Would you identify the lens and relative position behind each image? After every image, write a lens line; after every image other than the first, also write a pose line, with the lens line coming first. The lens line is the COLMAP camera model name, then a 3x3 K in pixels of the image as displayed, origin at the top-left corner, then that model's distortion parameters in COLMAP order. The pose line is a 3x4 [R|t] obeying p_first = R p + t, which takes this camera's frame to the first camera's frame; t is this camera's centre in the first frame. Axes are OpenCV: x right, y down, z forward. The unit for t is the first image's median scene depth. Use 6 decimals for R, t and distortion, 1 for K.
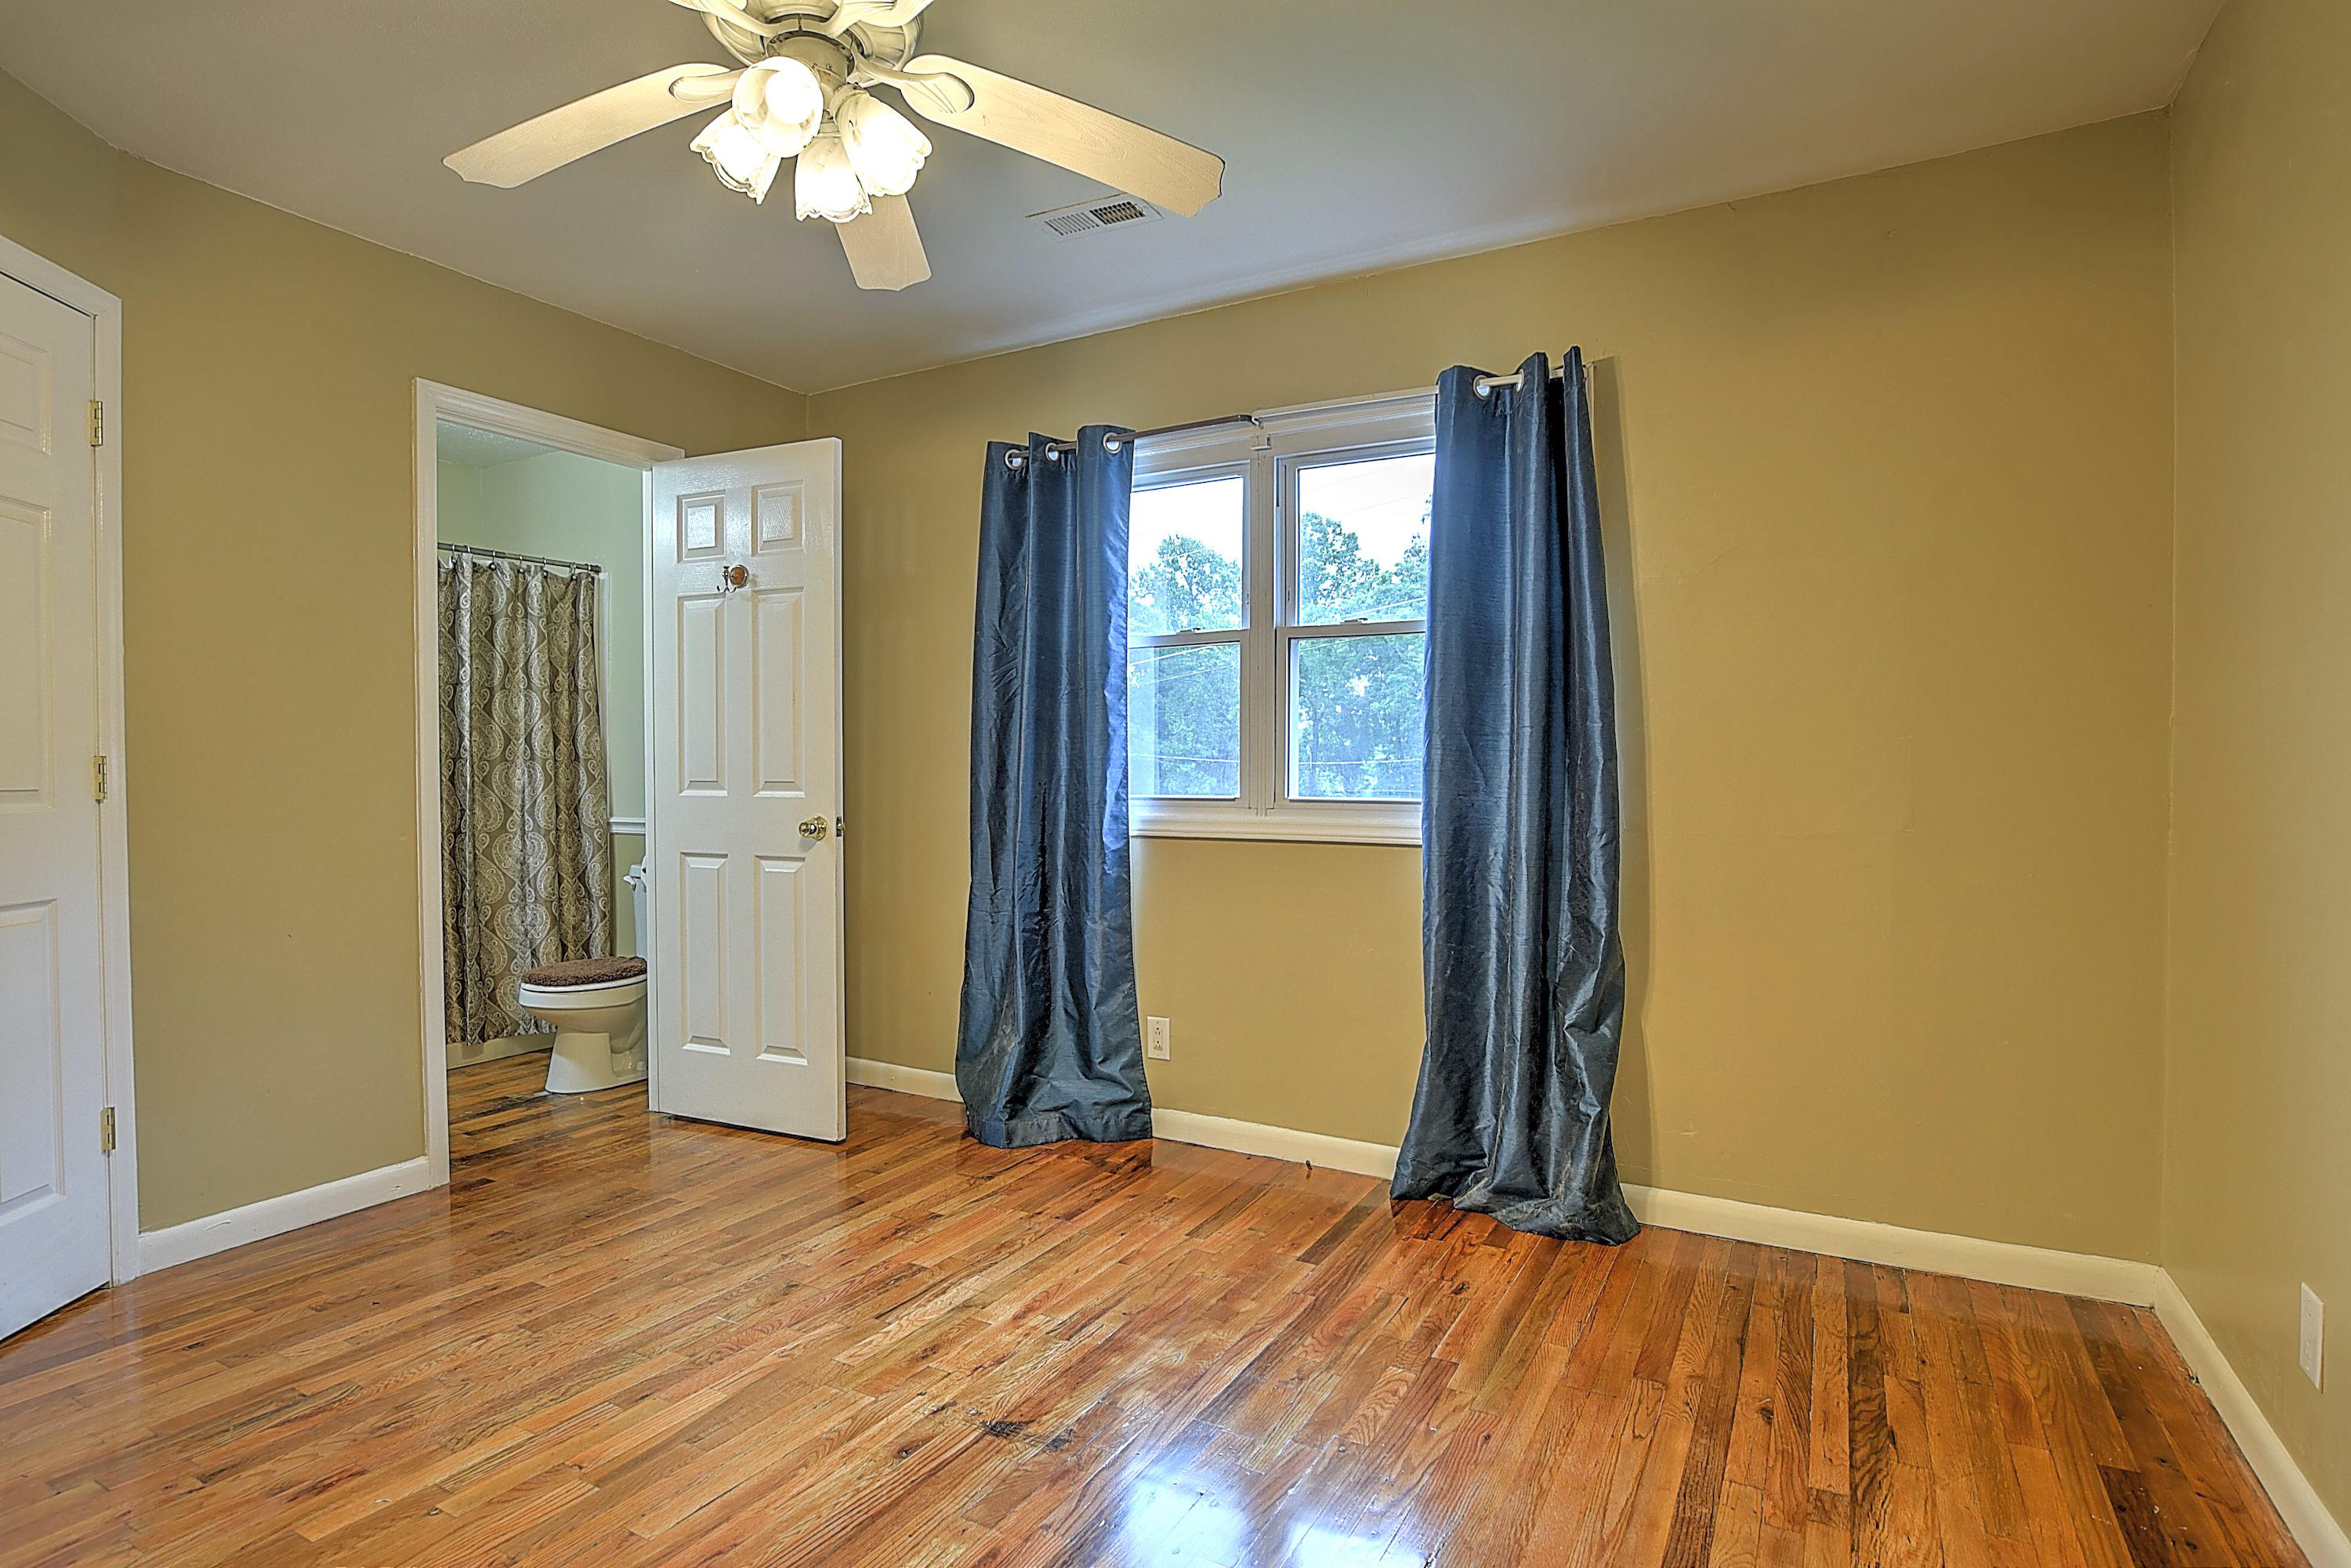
lens RADIAL K [[1184.2, 0, 1155.5], [0, 1184.2, 777.1], [0, 0, 1]] dist [-0.026075, 0.003056]
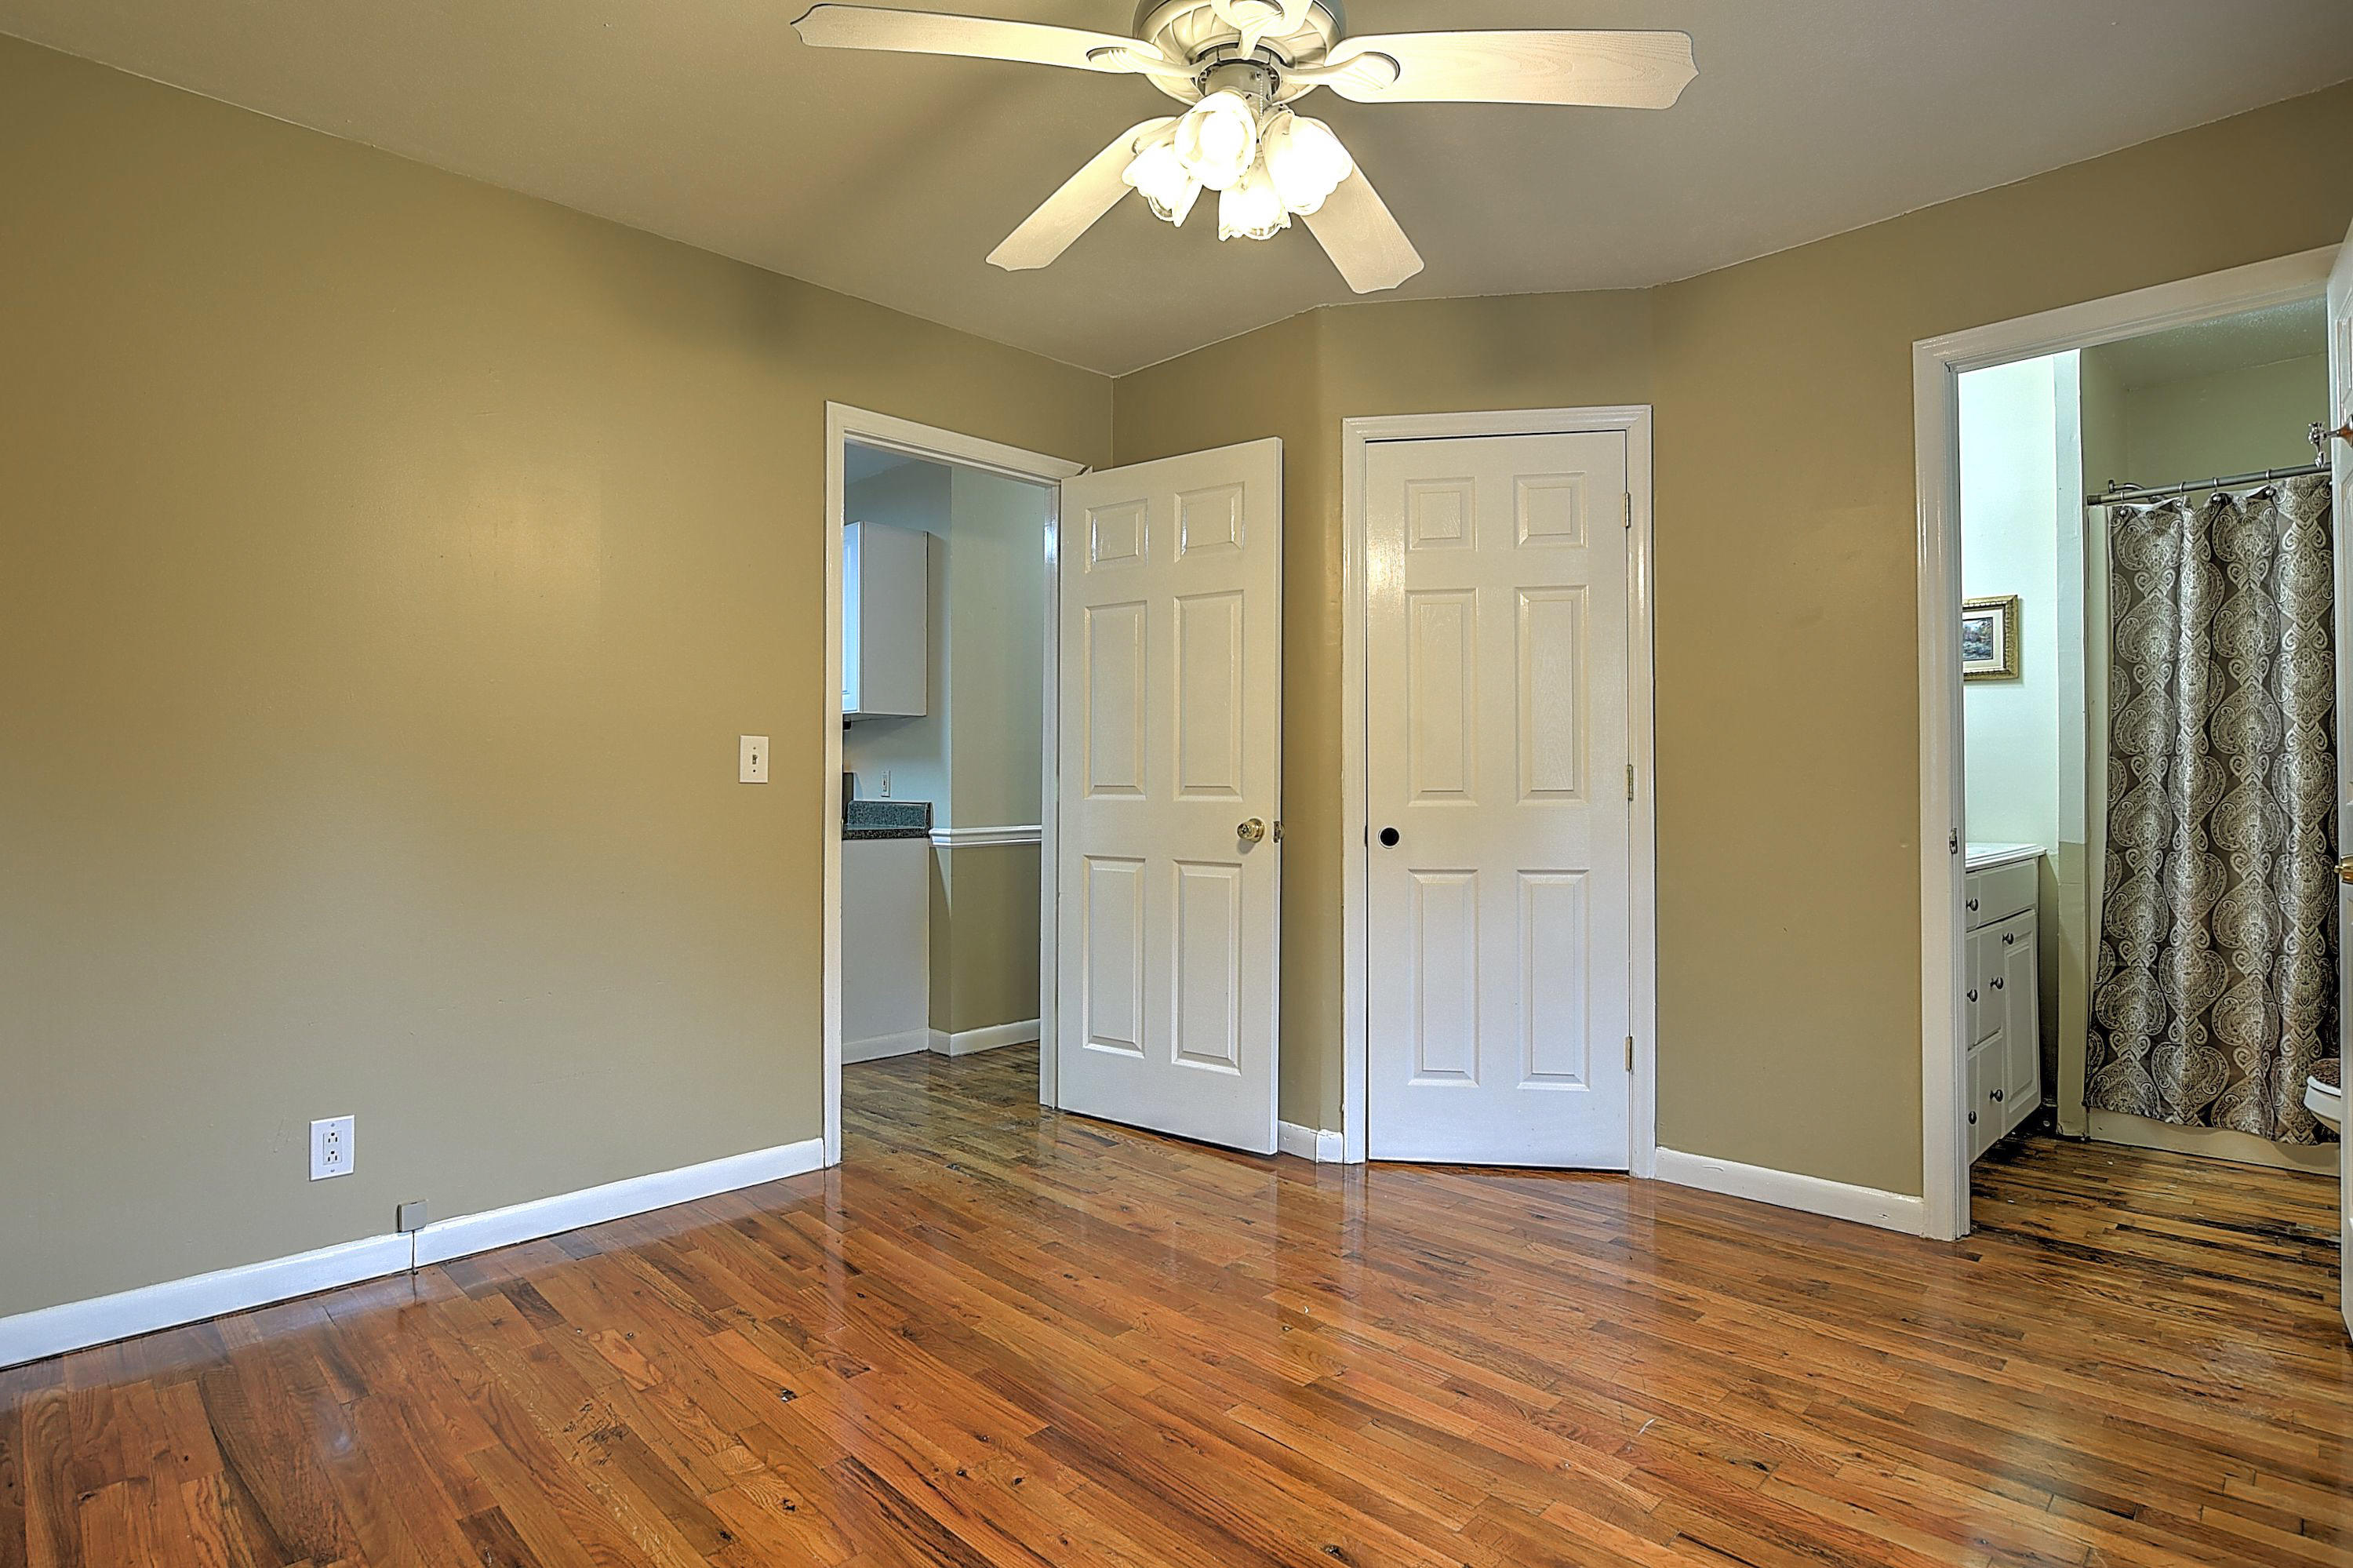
lens RADIAL K [[1185.3, 0, 1164.7], [0, 1185.3, 789.8], [0, 0, 1]] dist [-0.026075, 0.003056]
pose [[-0.262276, 0.003650, -0.964986, 0.472221], [0.004989, 0.999985, 0.002427, 0.002660], [0.964980, -0.004178, -0.262290, 0.788115]]
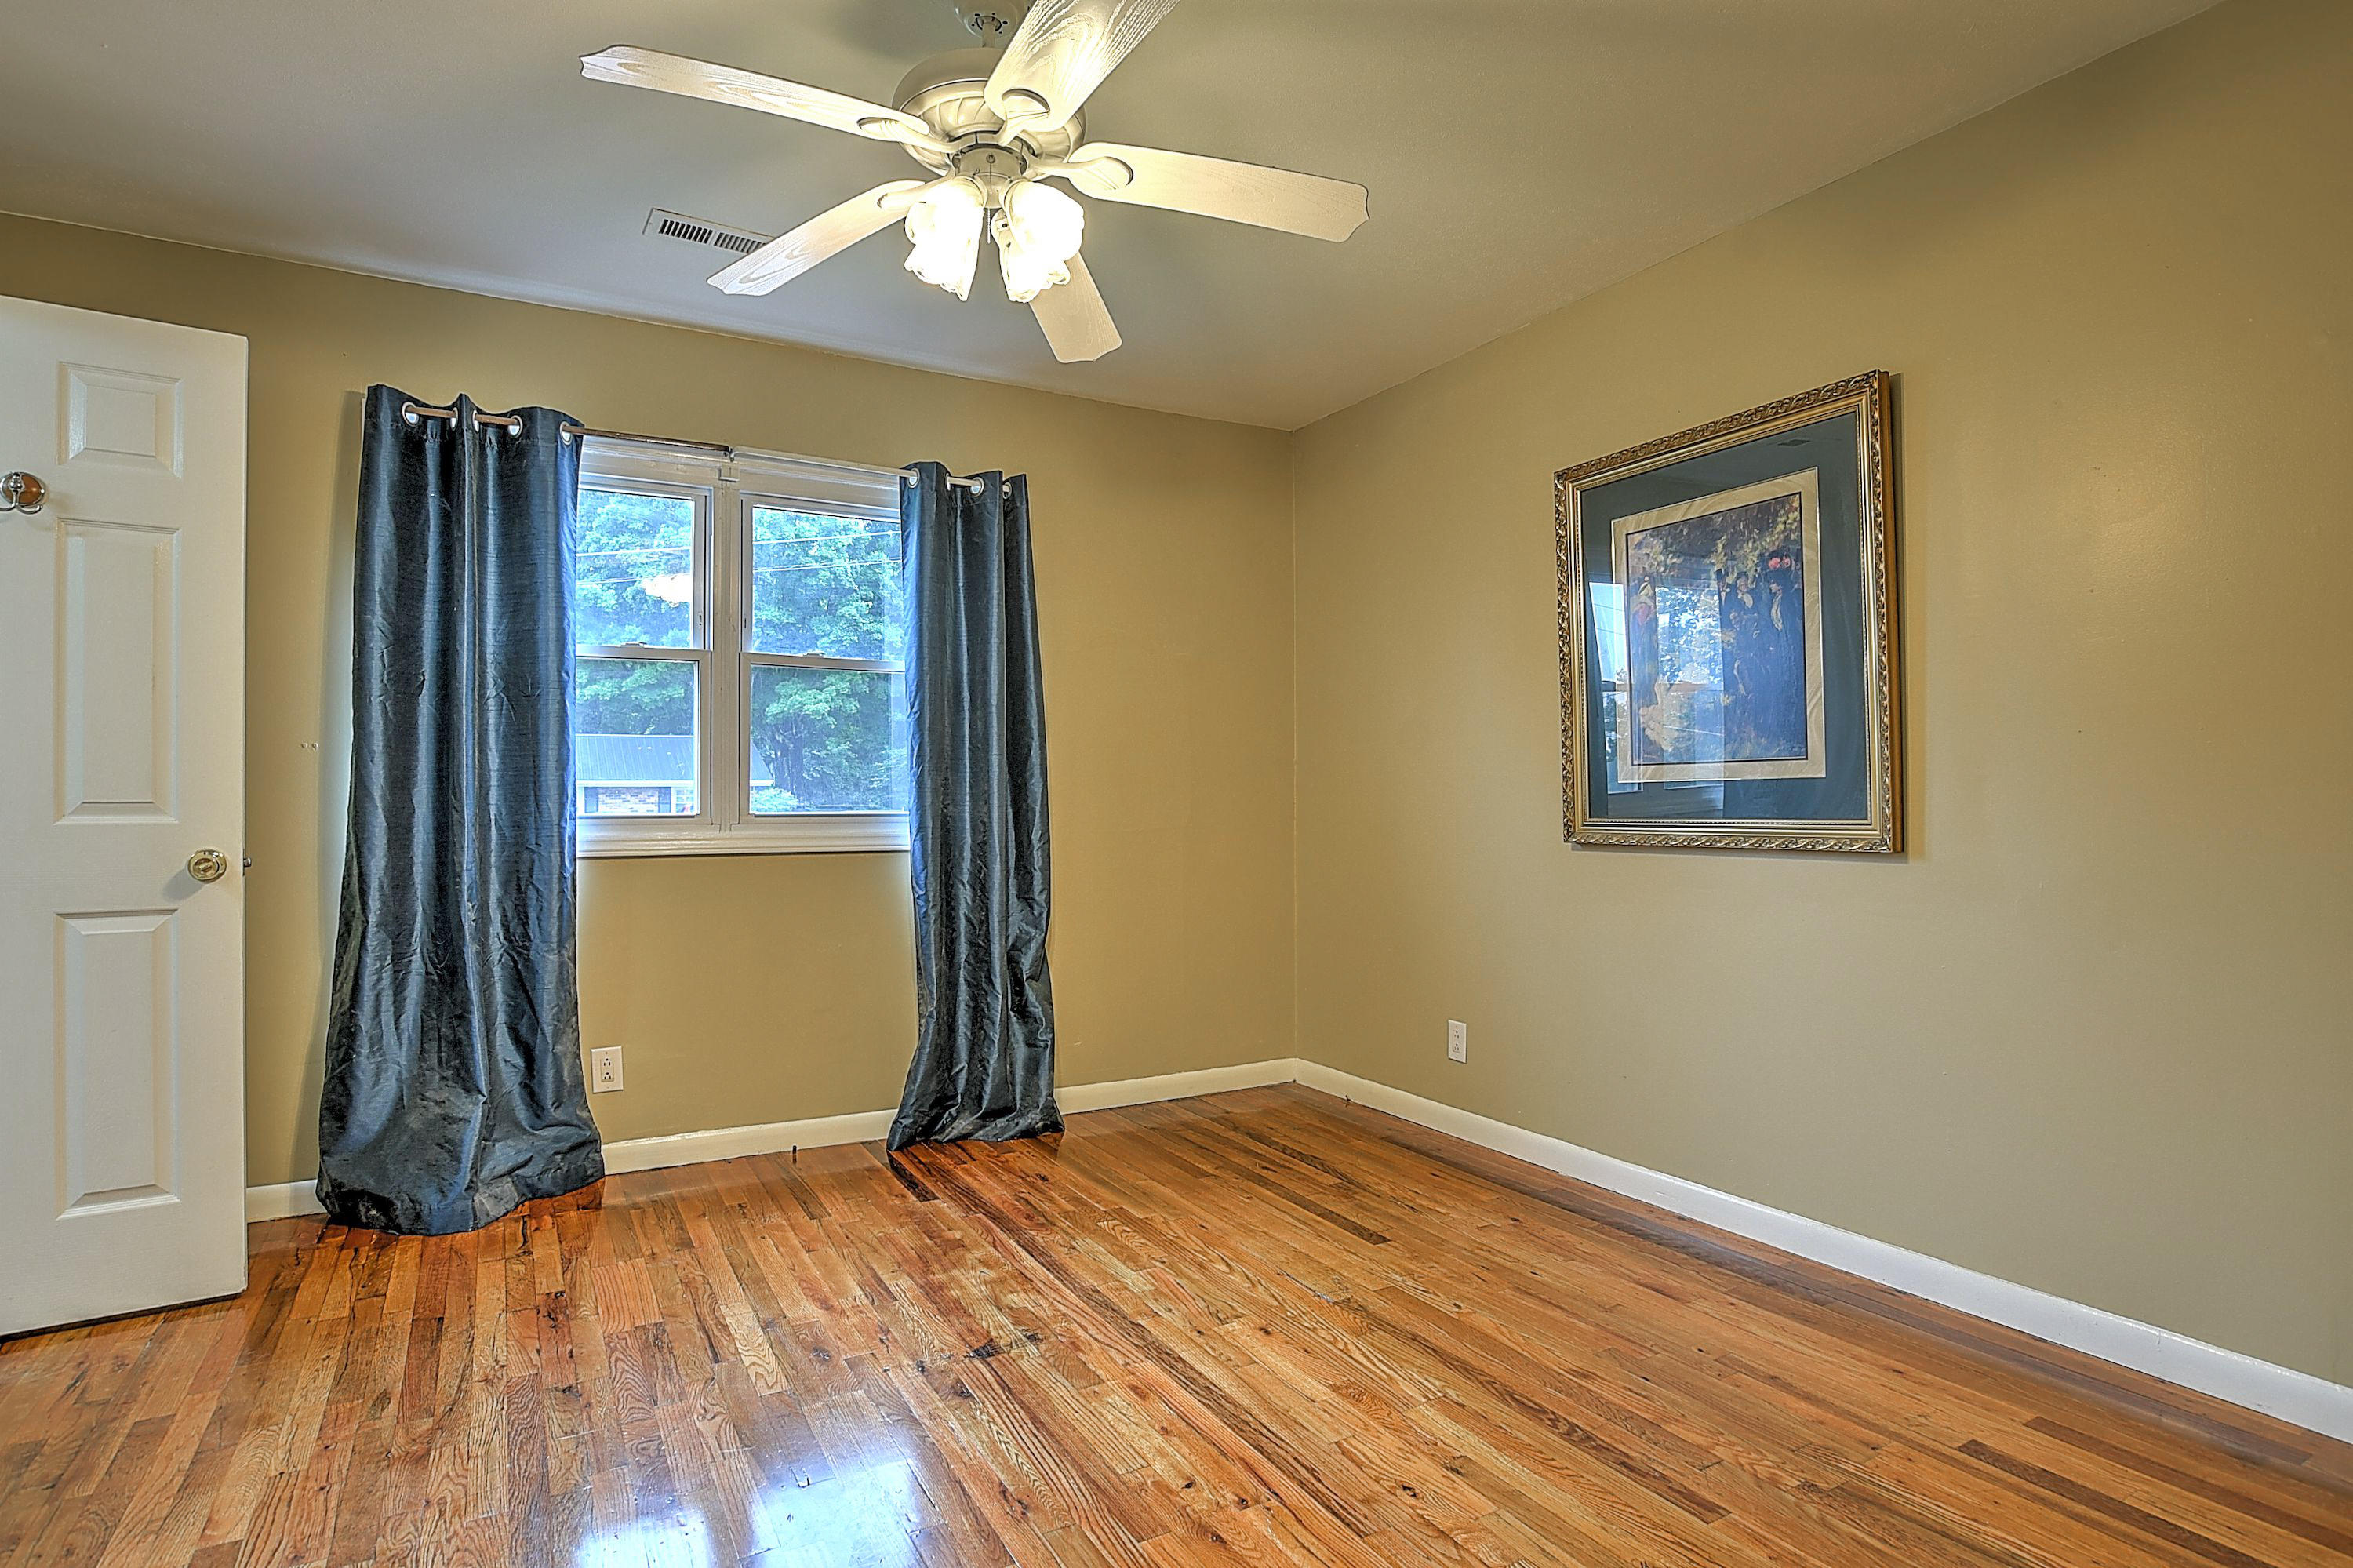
lens RADIAL K [[1185.3, 0, 1159.3], [0, 1185.3, 769.0], [0, 0, 1]] dist [-0.026075, 0.003056]
pose [[0.527743, 0.013616, 0.849295, -0.770188], [0.002664, 0.999840, -0.017685, -0.003316], [-0.849400, 0.011596, 0.527623, 0.167793]]
